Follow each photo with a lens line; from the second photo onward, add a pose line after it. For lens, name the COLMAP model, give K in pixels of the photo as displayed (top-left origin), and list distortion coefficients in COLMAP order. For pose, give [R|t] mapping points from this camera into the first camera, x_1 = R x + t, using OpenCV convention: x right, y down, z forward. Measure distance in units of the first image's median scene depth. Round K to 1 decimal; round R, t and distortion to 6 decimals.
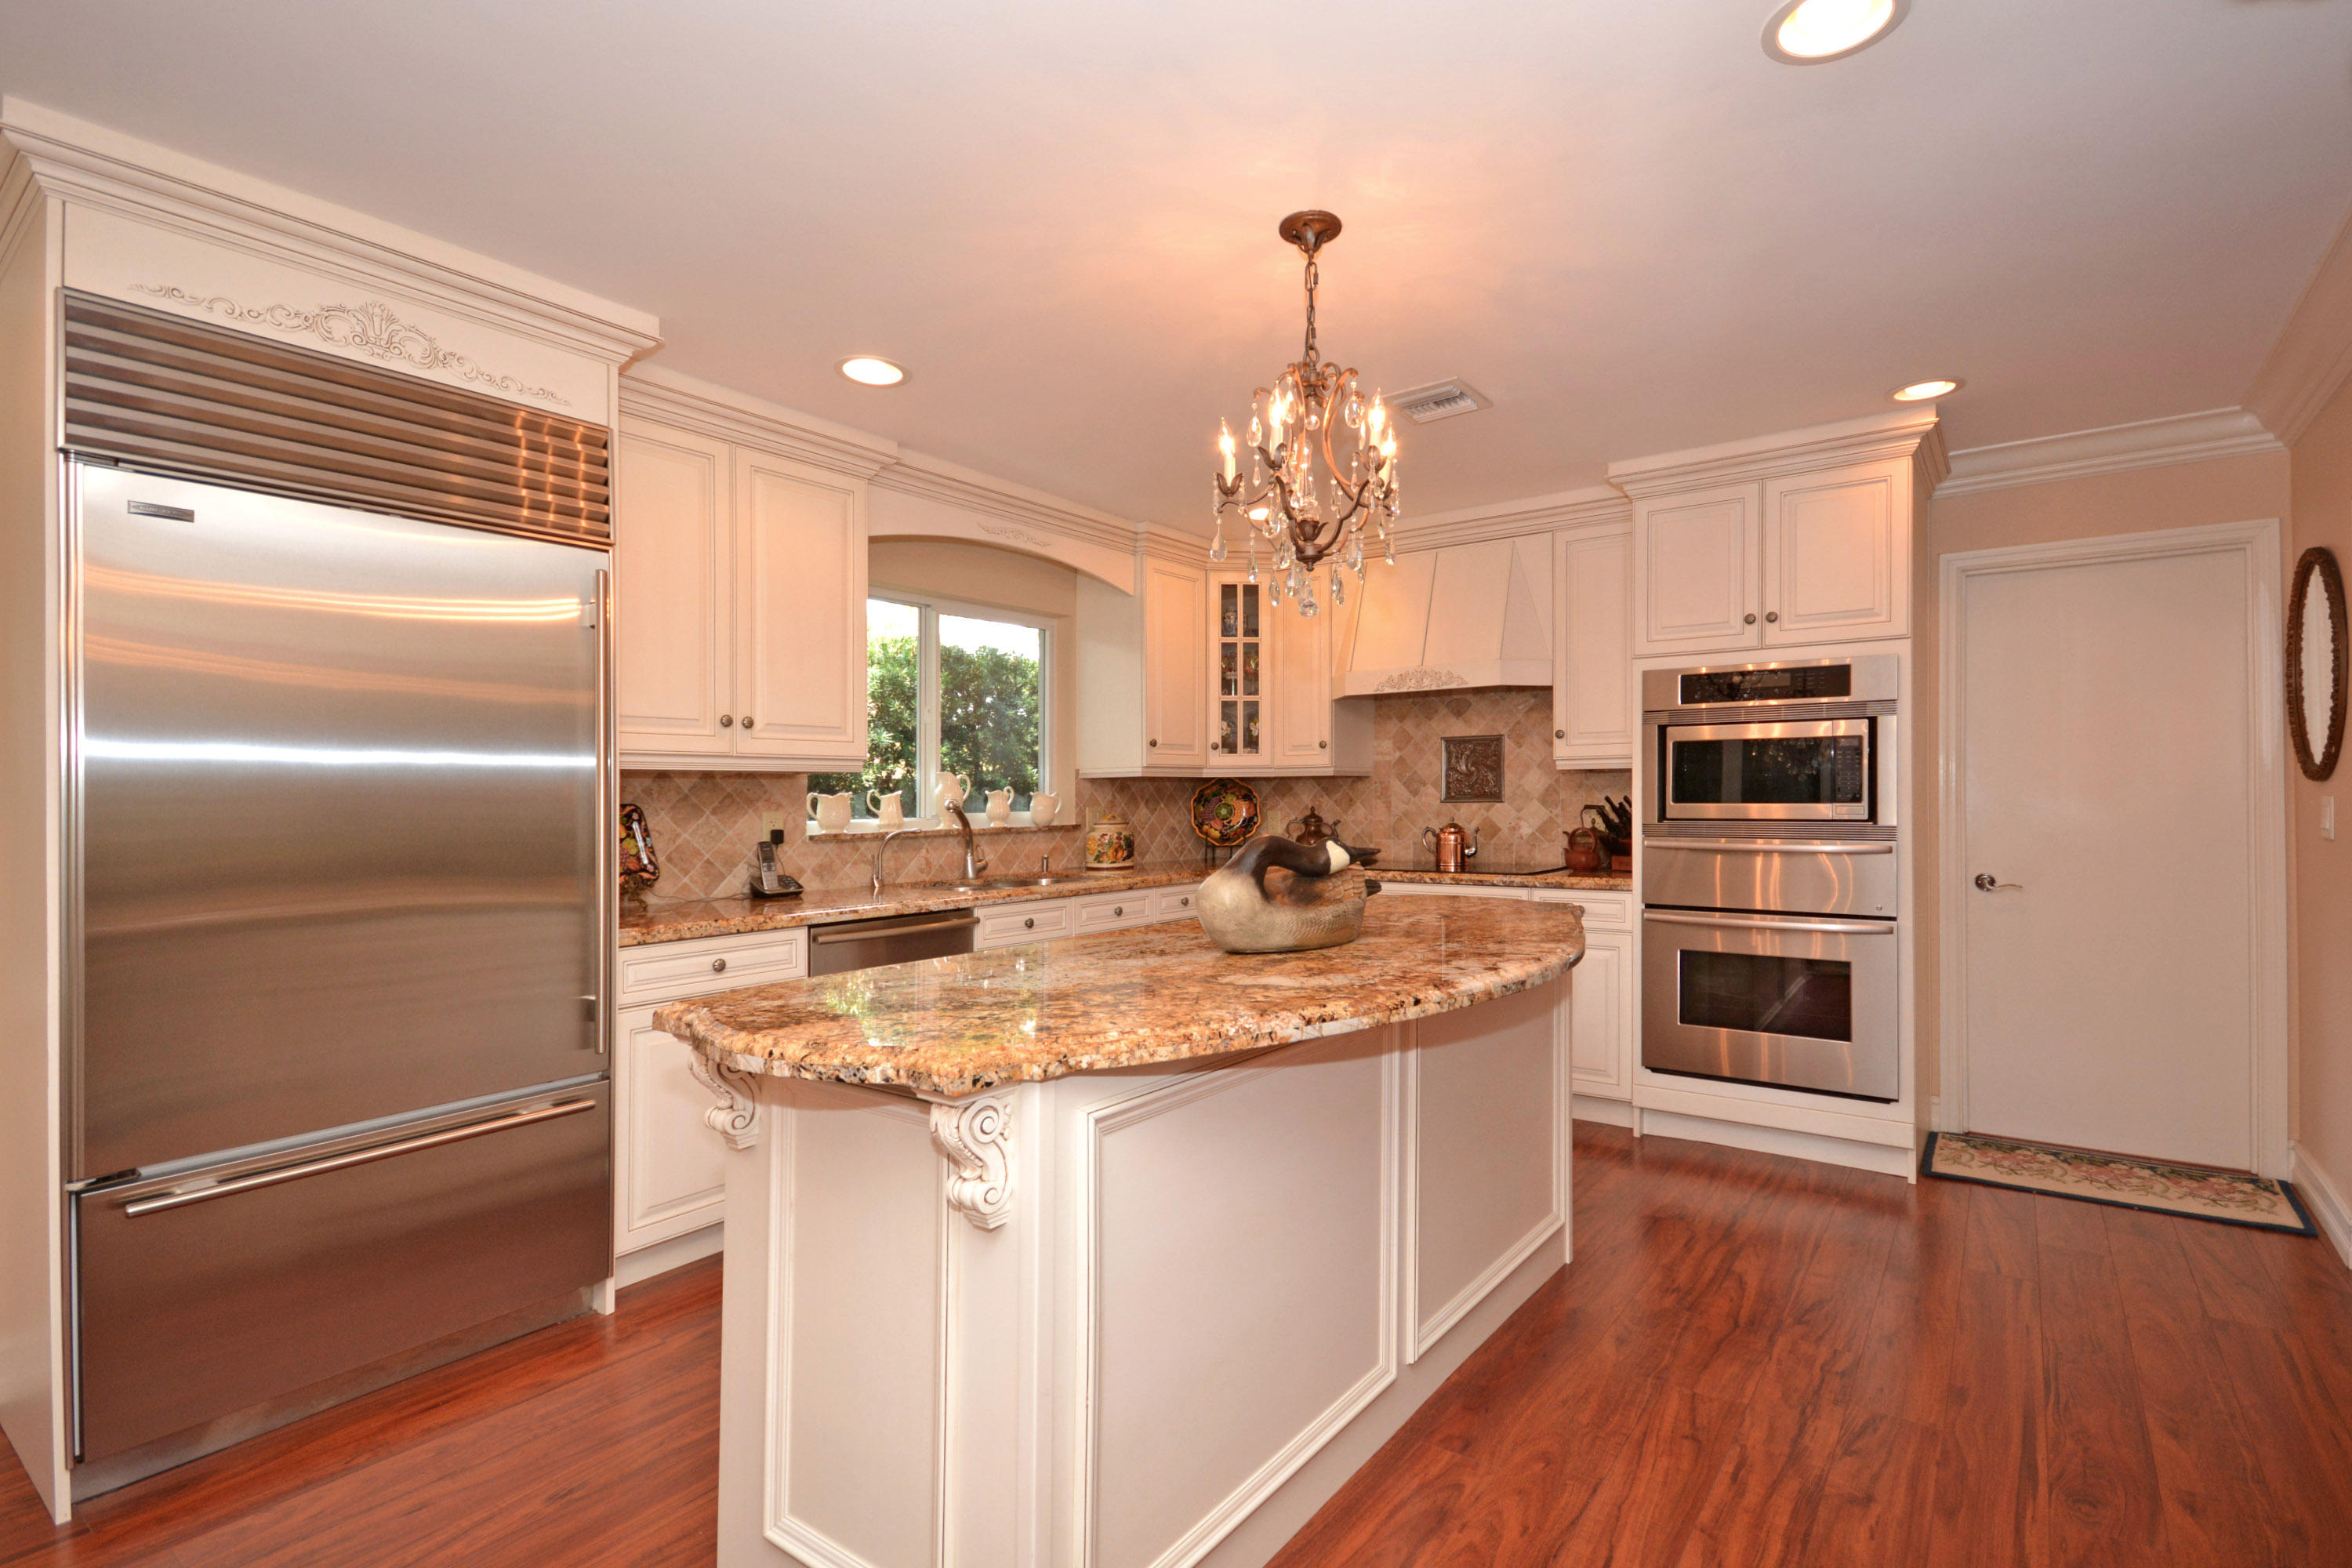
lens RADIAL K [[1085.4, 0, 1240.1], [0, 1085.4, 821.7], [0, 0, 1]] dist [0.000833, 0.000003]
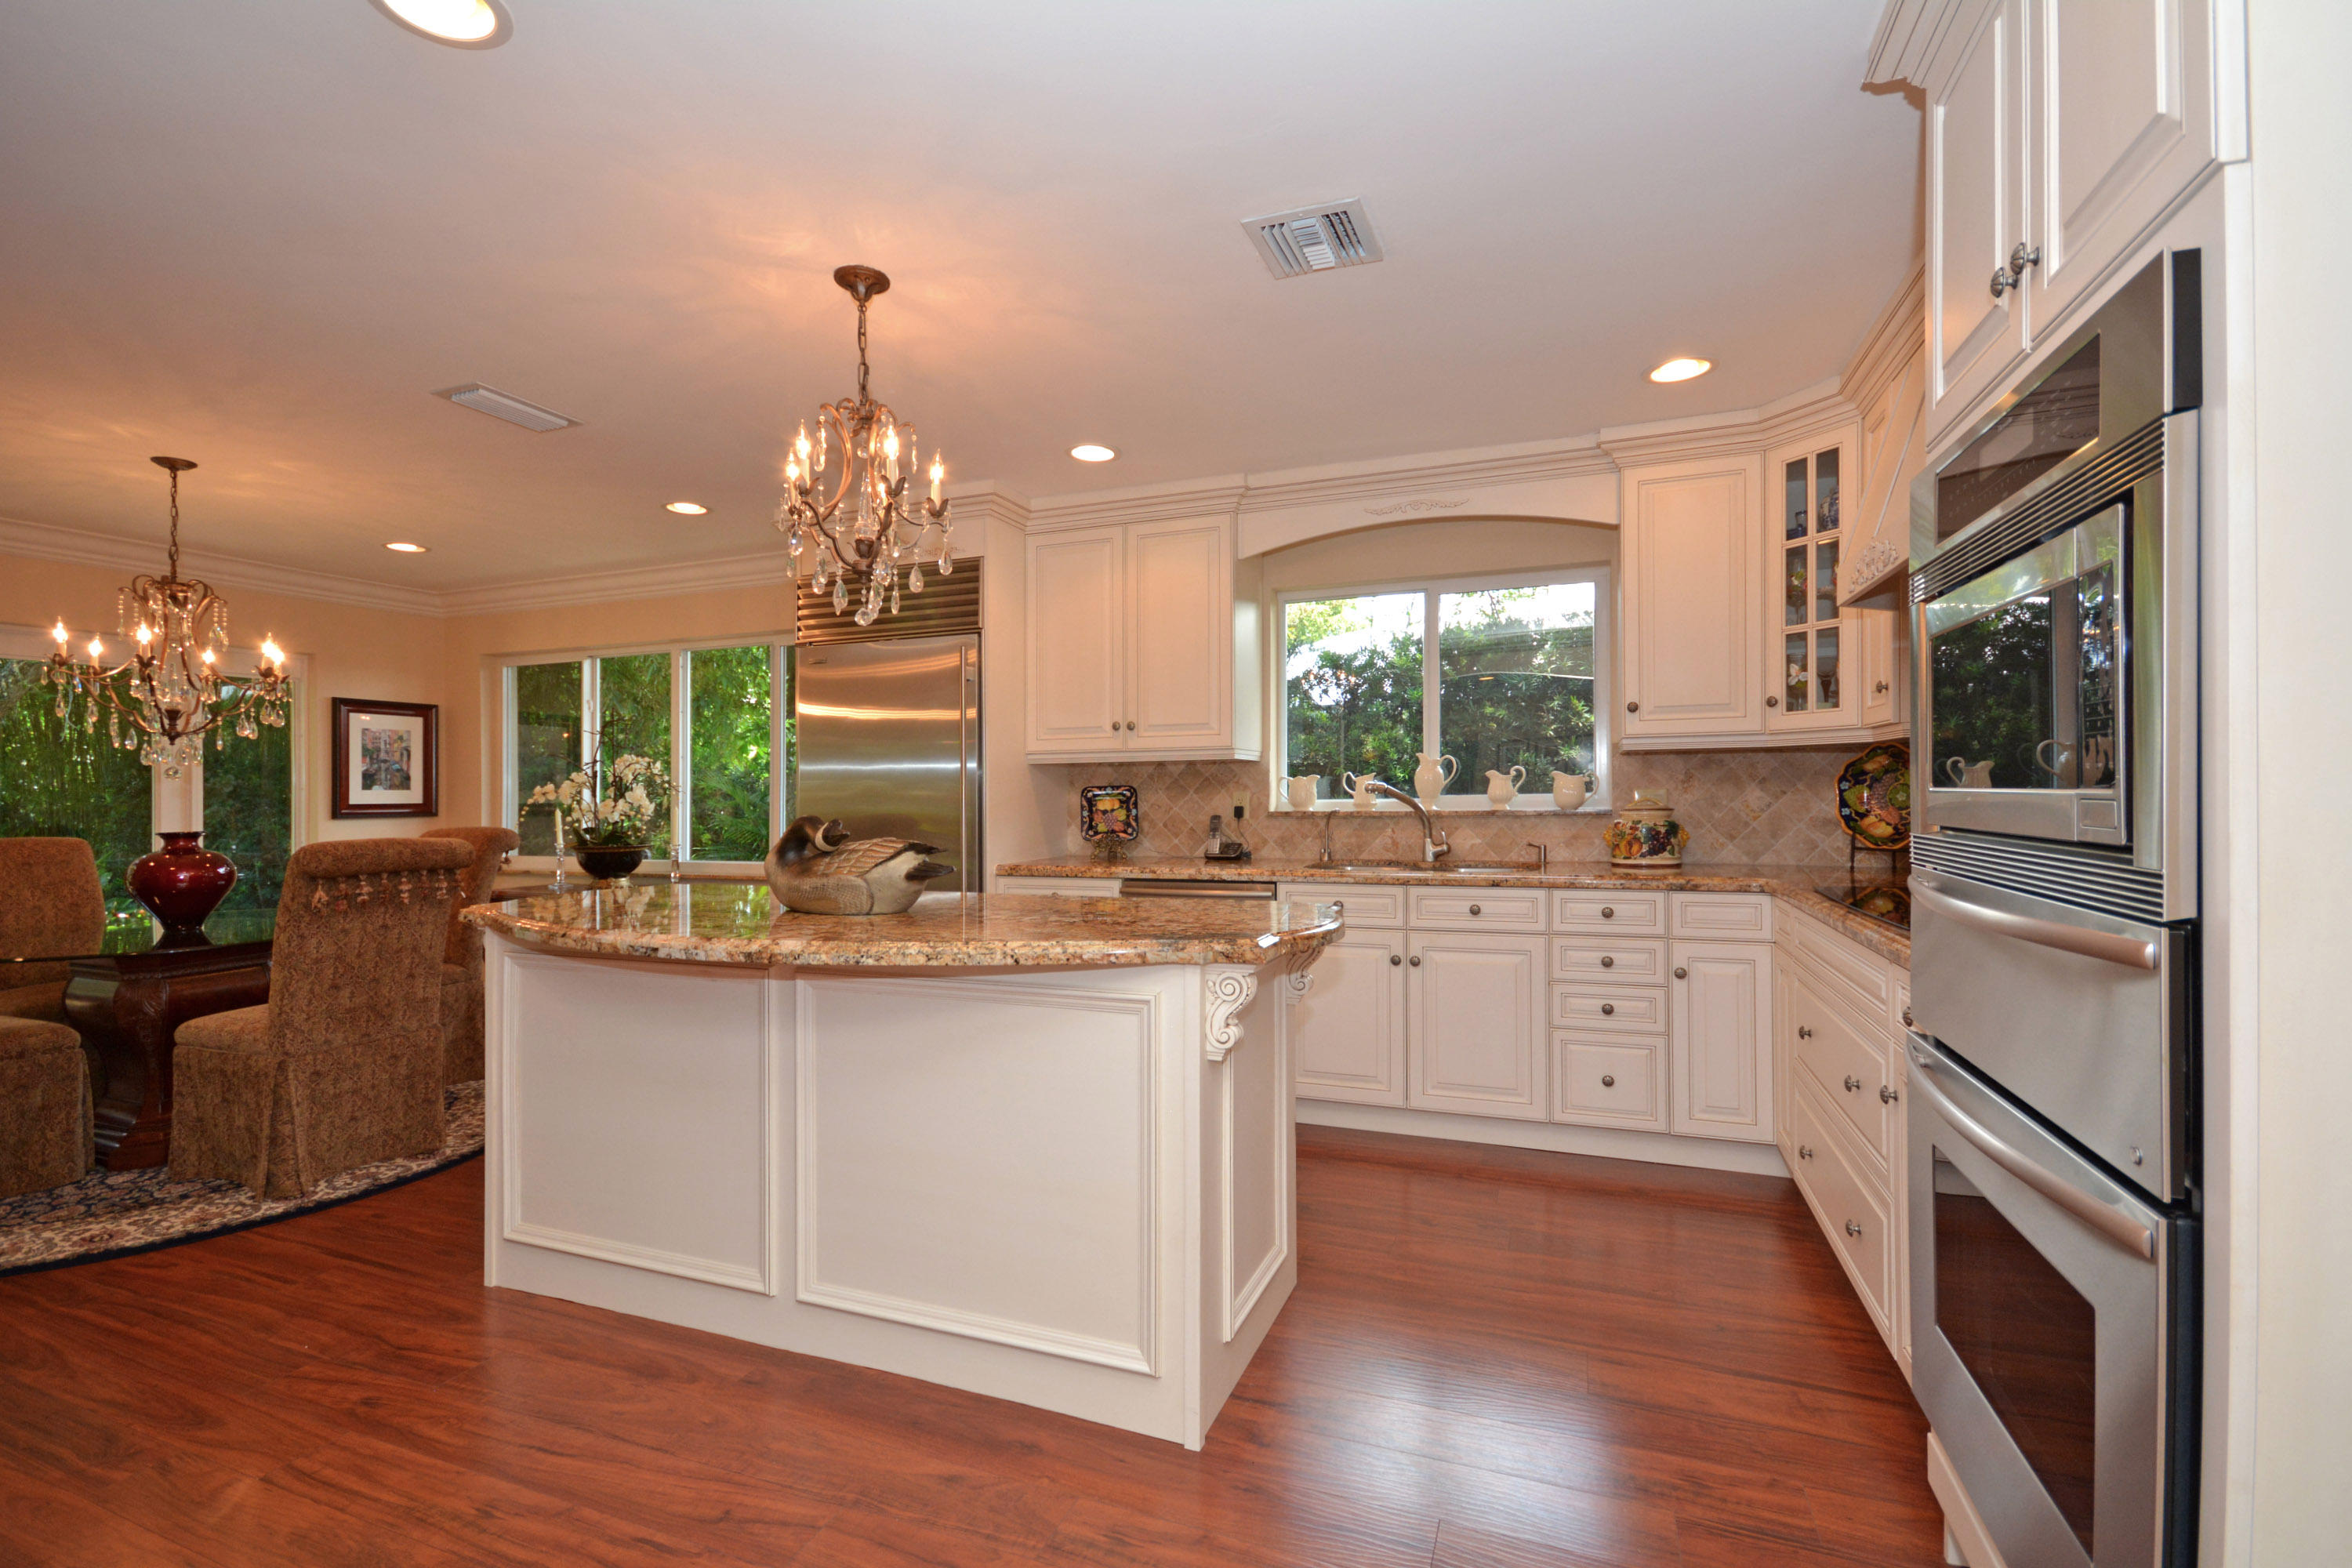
lens RADIAL K [[1079.3, 0, 1184.7], [0, 1079.3, 793.2], [0, 0, 1]] dist [0.029208, -0.024579]
pose [[0.241864, 0.008723, -0.970271, 0.682888], [-0.013344, 0.999895, 0.005664, -0.012540], [0.970218, 0.011577, 0.241955, 0.576317]]
